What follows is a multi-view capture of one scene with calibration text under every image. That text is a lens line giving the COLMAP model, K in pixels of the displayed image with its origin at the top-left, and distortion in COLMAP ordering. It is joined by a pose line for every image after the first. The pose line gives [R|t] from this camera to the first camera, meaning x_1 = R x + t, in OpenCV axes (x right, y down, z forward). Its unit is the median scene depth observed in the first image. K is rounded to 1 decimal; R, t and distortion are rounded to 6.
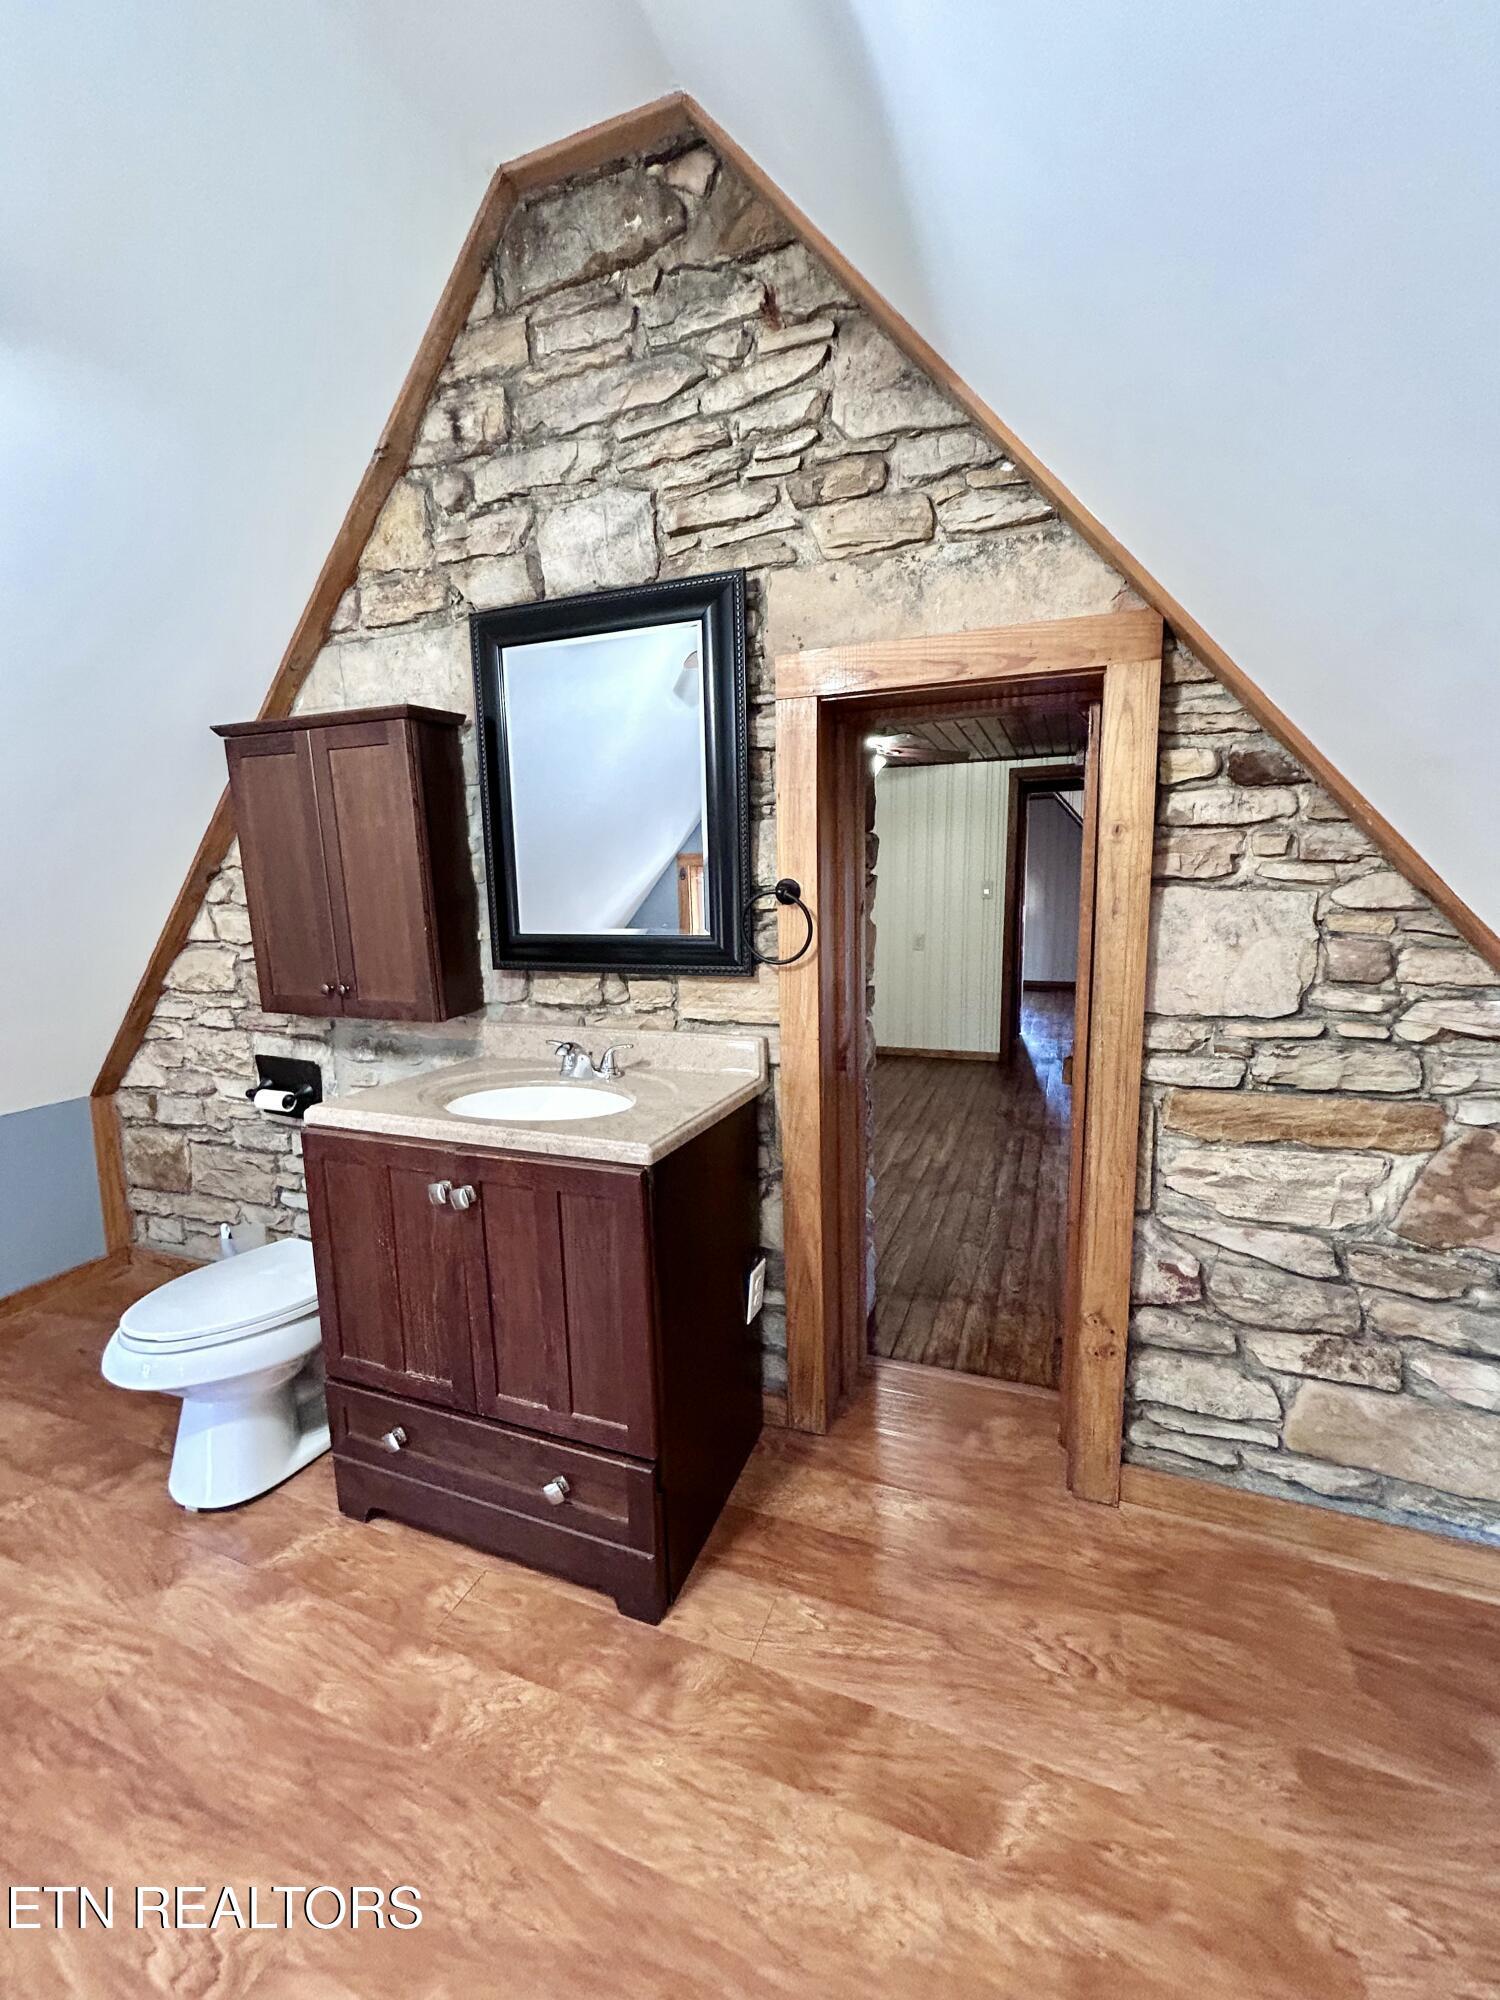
lens RADIAL K [[808.7, 0, 743.3], [0, 808.7, 996.1], [0, 0, 1]] dist [0.000205, 0.000689]
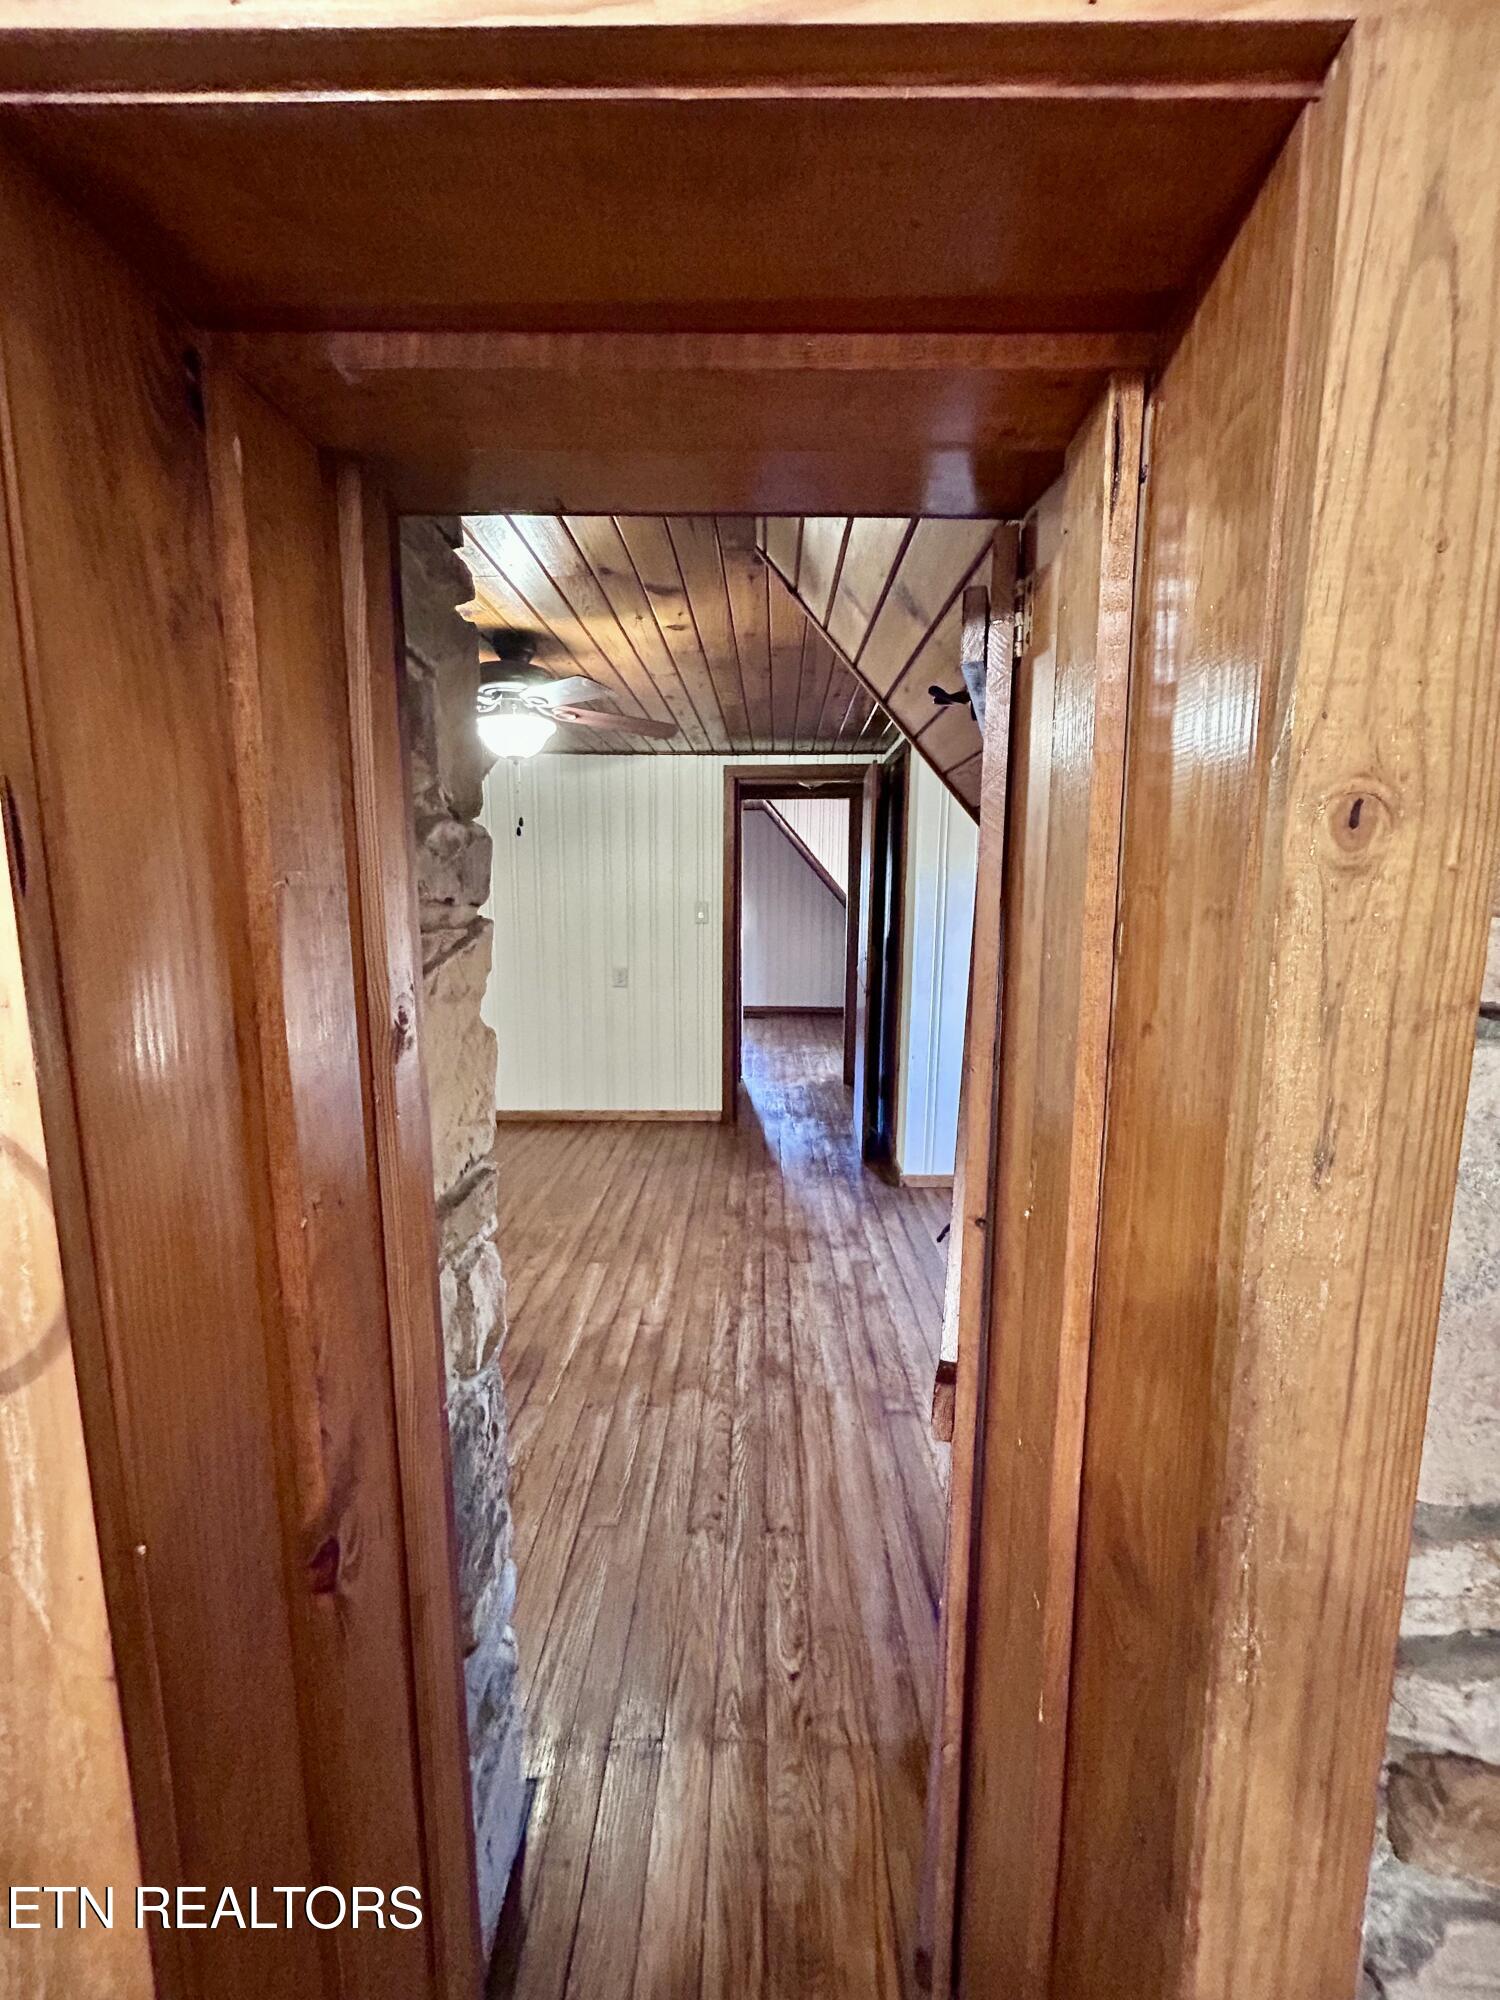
lens RADIAL K [[808.7, 0, 747.5], [0, 808.7, 993.8], [0, 0, 1]] dist [0.000205, 0.000689]
pose [[0.936561, -0.025438, 0.349581, 0.082295], [0.030213, 0.999510, -0.008213, -0.059213], [-0.349201, 0.018254, 0.936870, 0.315652]]
